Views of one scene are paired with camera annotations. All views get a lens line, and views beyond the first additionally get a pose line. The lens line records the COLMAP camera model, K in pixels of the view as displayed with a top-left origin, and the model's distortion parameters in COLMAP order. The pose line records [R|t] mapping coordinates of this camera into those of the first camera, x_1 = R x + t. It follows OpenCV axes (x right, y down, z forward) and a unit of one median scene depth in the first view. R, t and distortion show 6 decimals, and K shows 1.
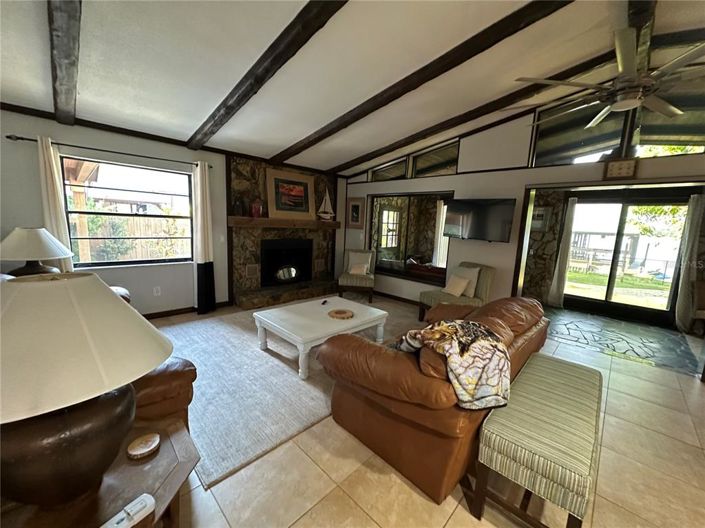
lens RADIAL K [[280.4, 0, 352.5], [0, 280.4, 264.0], [0, 0, 1]] dist [0.000649, 0.000334]
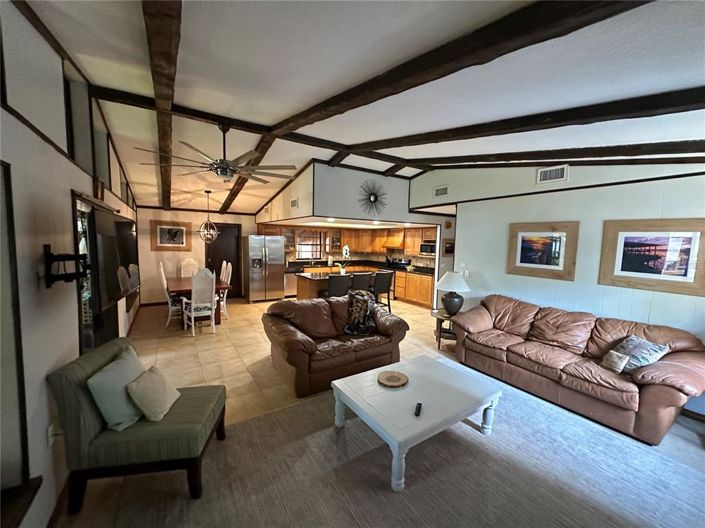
lens RADIAL K [[280.4, 0, 352.5], [0, 280.4, 264.0], [0, 0, 1]] dist [0.000649, 0.000334]
pose [[-0.973562, -0.086260, 0.211510, -0.054369], [-0.035628, 0.971966, 0.232404, -0.262296], [-0.225627, 0.218725, -0.949343, 1.319431]]
